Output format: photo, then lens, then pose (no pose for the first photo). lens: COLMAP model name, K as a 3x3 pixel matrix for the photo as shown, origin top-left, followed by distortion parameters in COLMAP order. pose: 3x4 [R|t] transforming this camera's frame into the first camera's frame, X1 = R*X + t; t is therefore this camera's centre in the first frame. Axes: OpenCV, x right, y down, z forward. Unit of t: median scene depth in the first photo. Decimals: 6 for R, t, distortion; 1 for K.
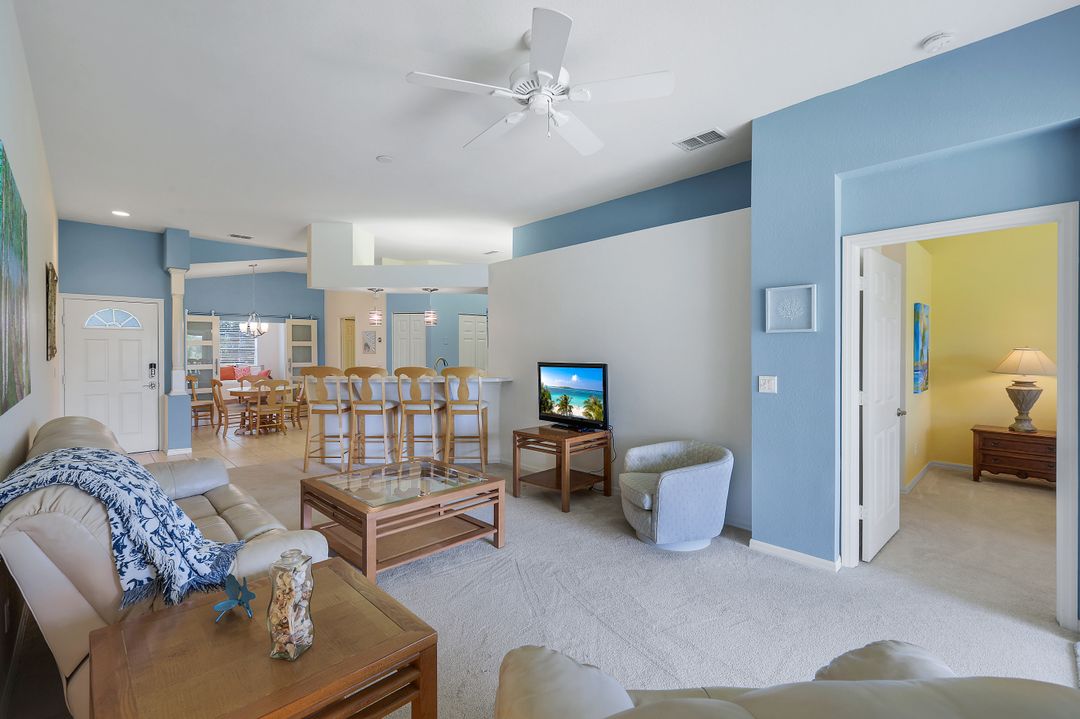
lens RADIAL K [[472.4, 0, 543.2], [0, 472.4, 351.6], [0, 0, 1]] dist [0.004758, -0.001431]
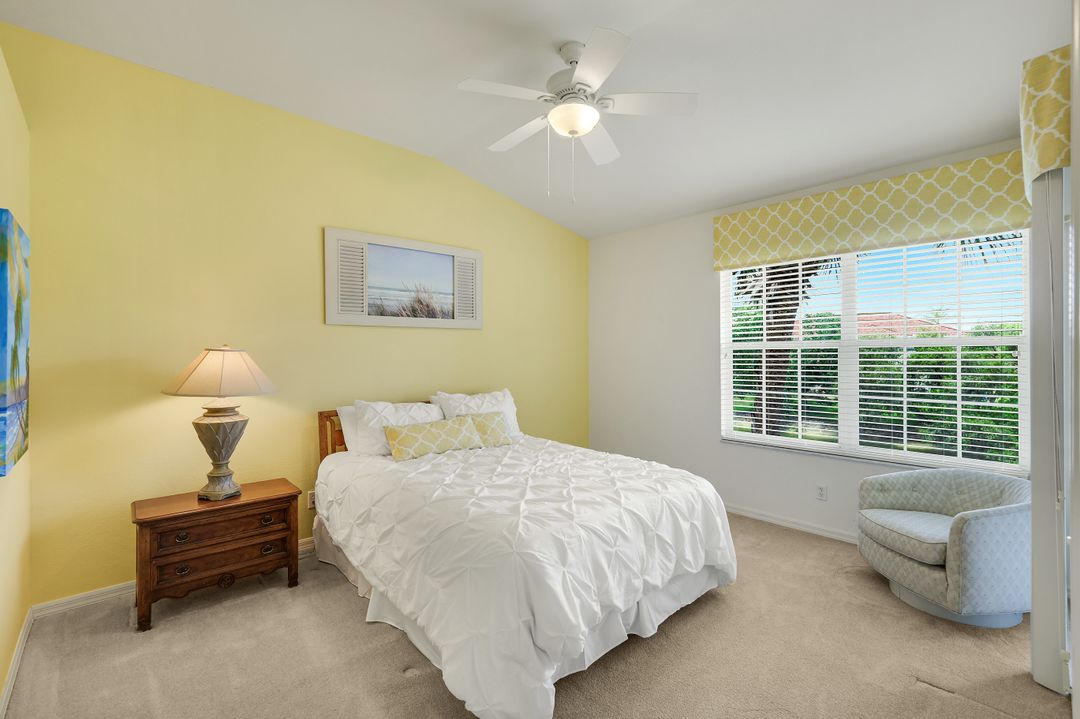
lens RADIAL K [[472.4, 0, 534.1], [0, 472.4, 355.2], [0, 0, 1]] dist [0.004758, -0.001431]
pose [[0.031439, 0.004303, 0.999496, 0.460169], [0.005712, 0.999974, -0.004484, 0.005517], [-0.999489, 0.005850, 0.031414, 0.604631]]
